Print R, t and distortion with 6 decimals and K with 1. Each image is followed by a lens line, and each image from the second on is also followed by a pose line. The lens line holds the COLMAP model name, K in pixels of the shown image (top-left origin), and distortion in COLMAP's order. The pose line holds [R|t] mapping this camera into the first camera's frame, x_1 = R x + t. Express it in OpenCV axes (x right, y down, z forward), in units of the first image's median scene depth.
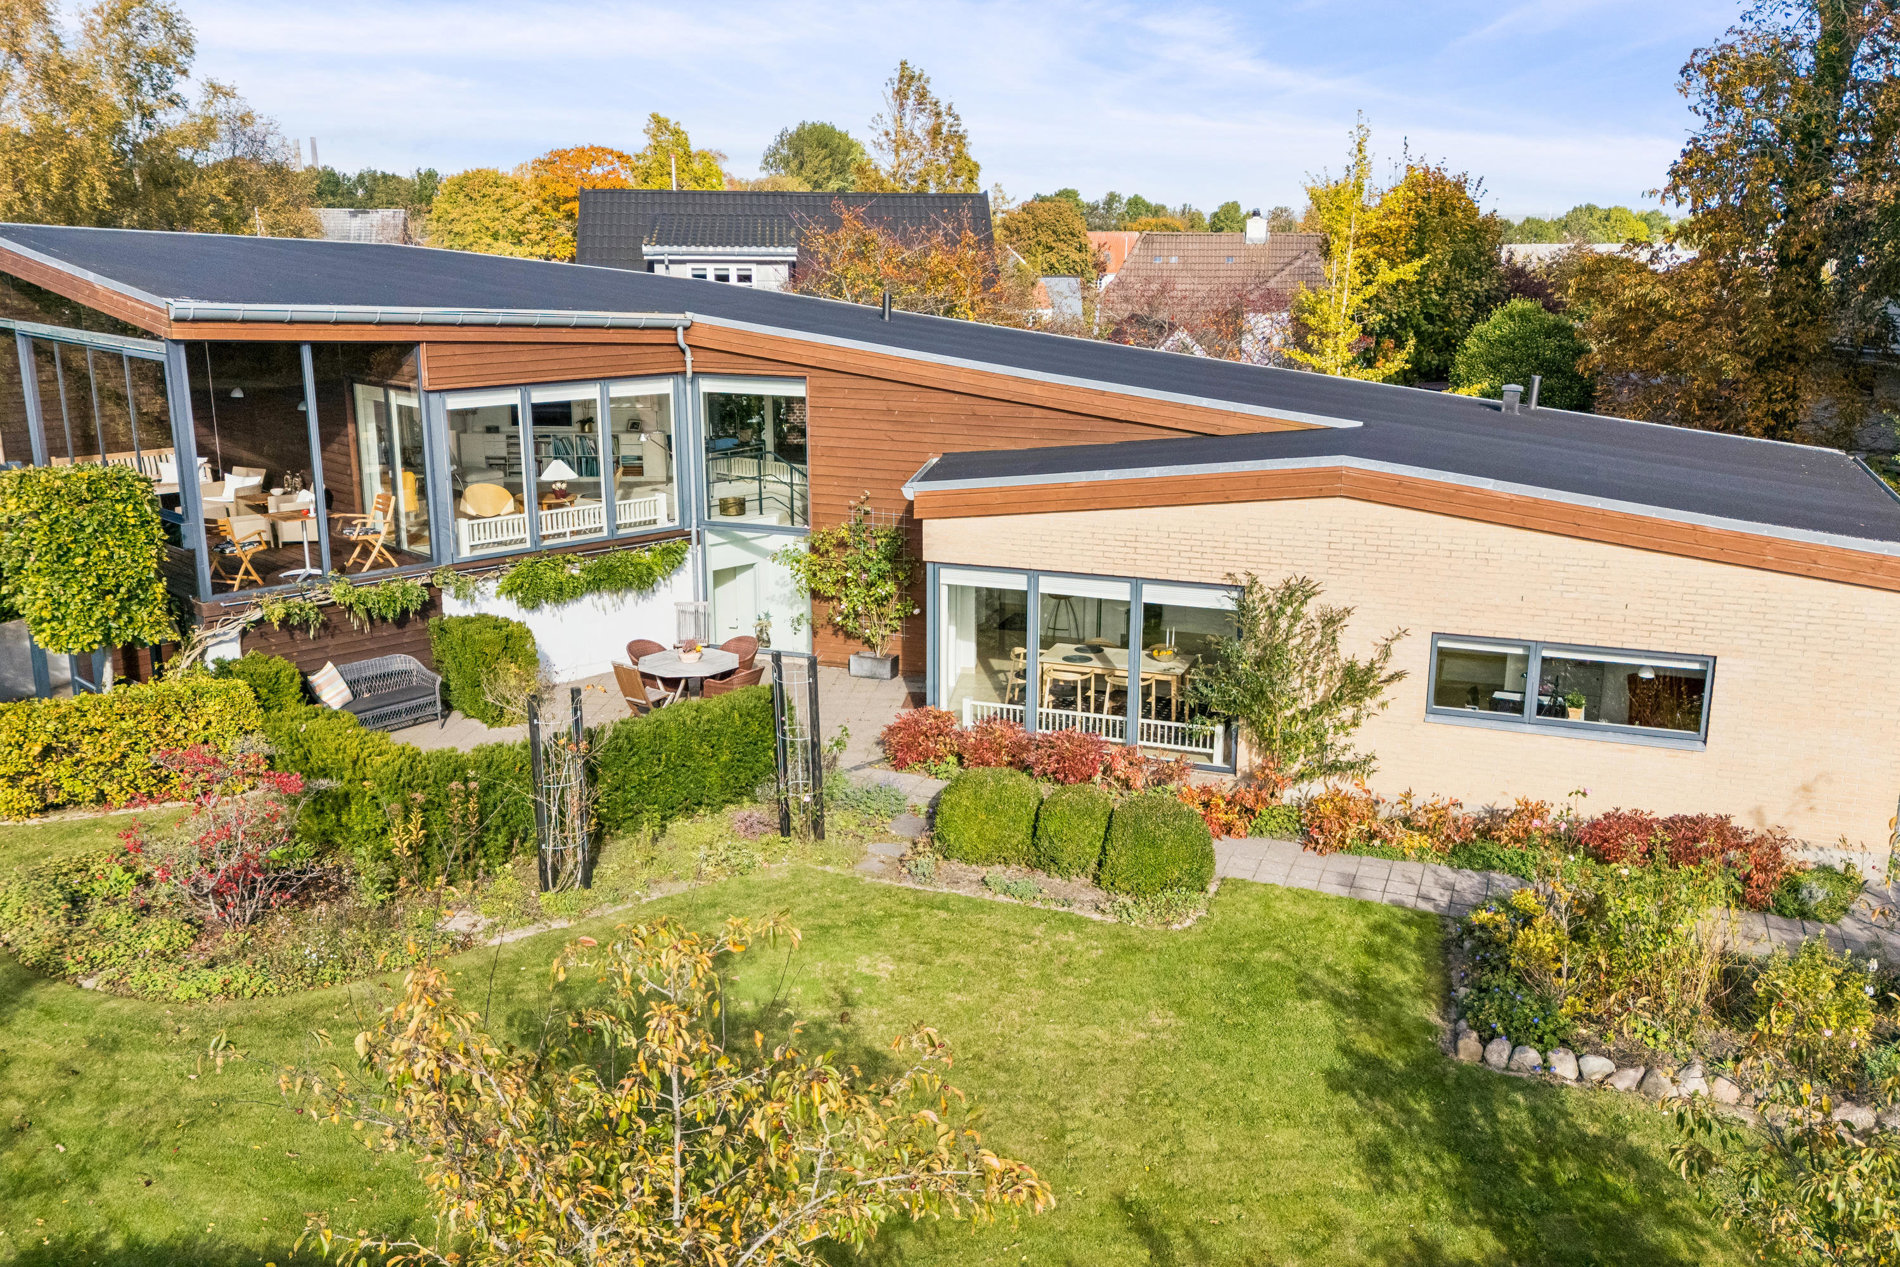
lens RADIAL K [[1692.5, 0, 950.0], [0, 1692.5, 633.5], [0, 0, 1]] dist [0.058055, 0.017945]
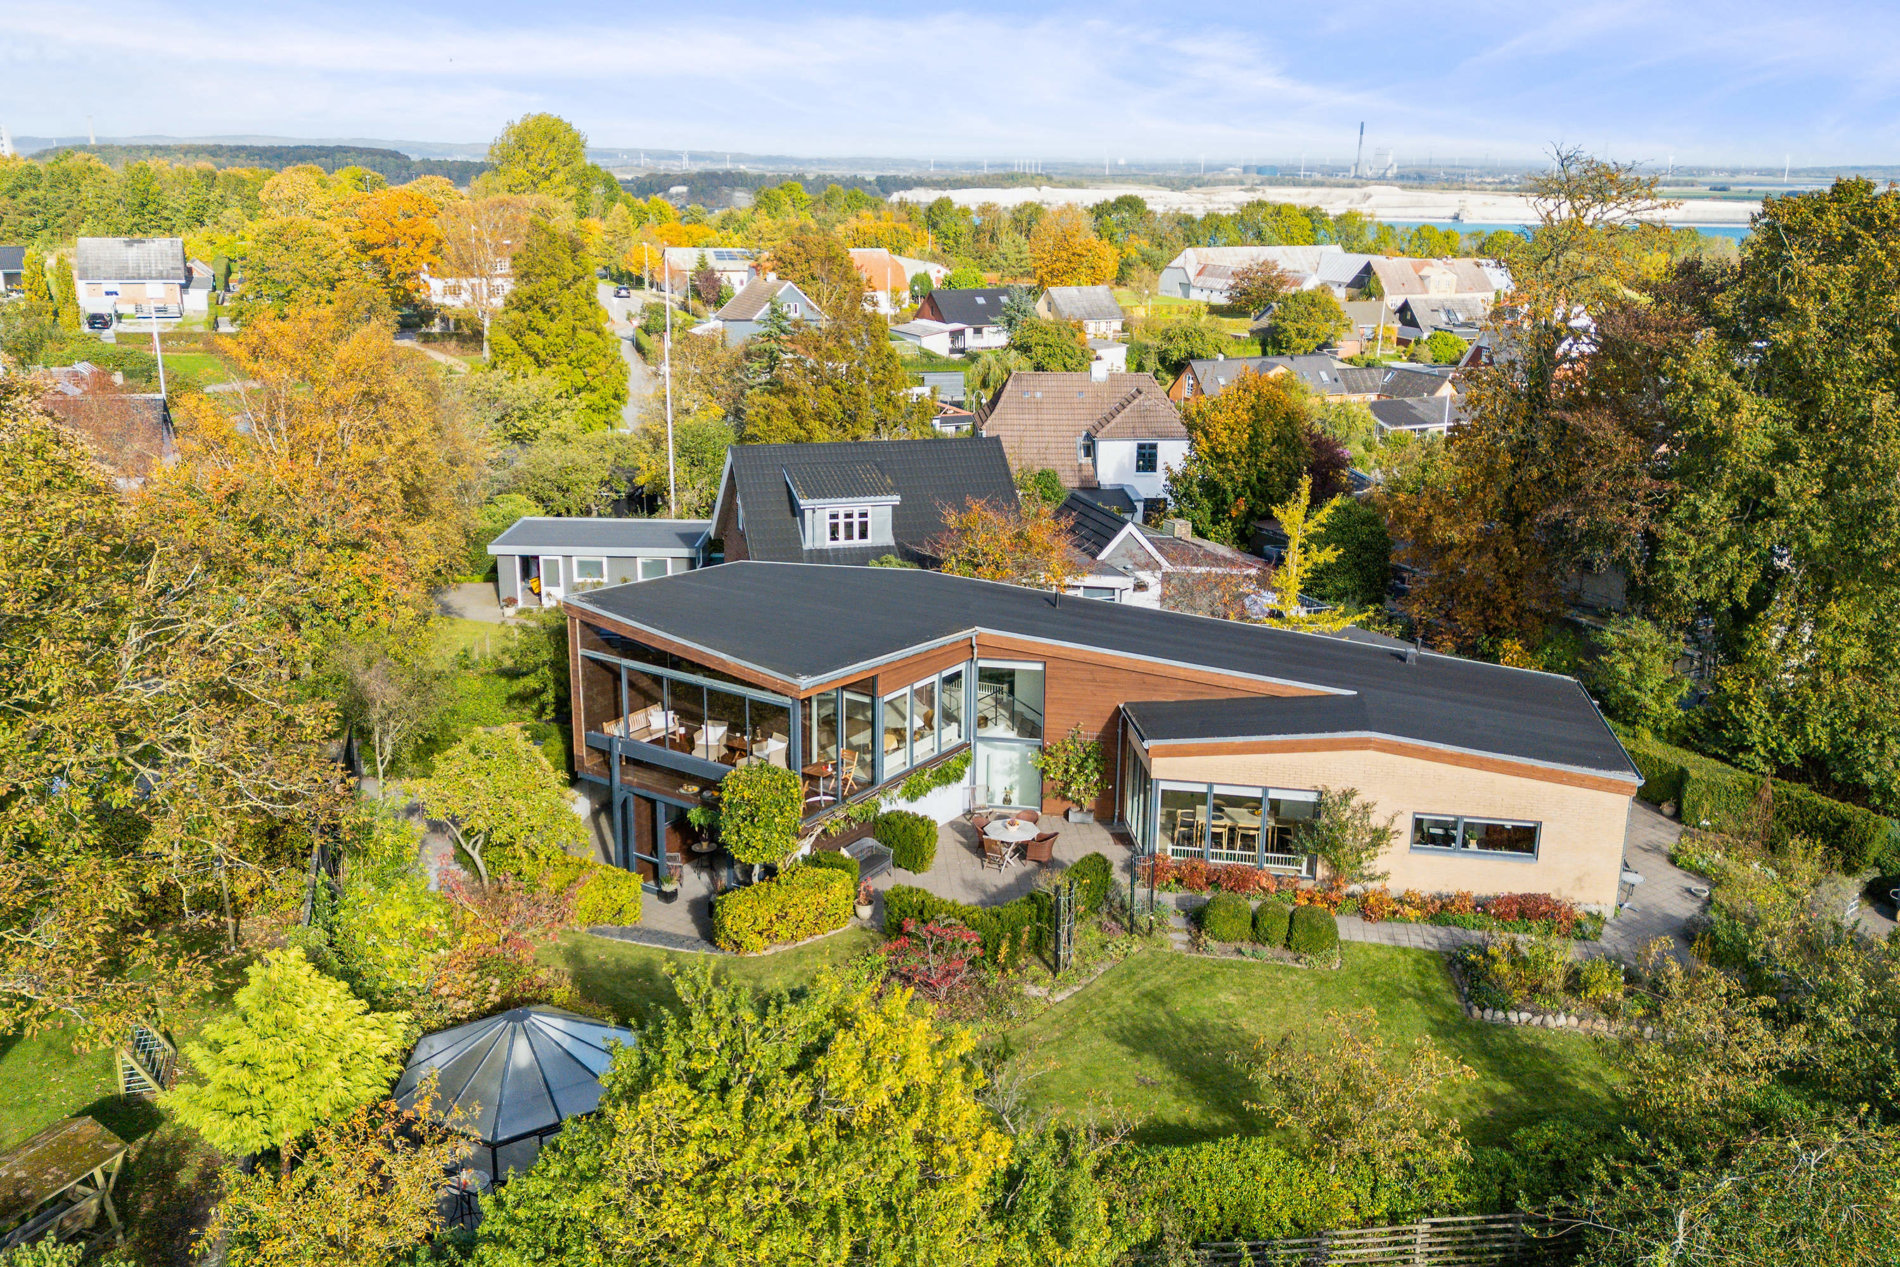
lens RADIAL K [[1692.5, 0, 950.0], [0, 1692.5, 633.5], [0, 0, 1]] dist [0.058055, 0.017945]
pose [[0.983039, -0.043890, 0.178065, -0.662786], [0.038502, 0.998693, 0.033606, -0.322728], [-0.179307, -0.026181, 0.983445, -0.986833]]
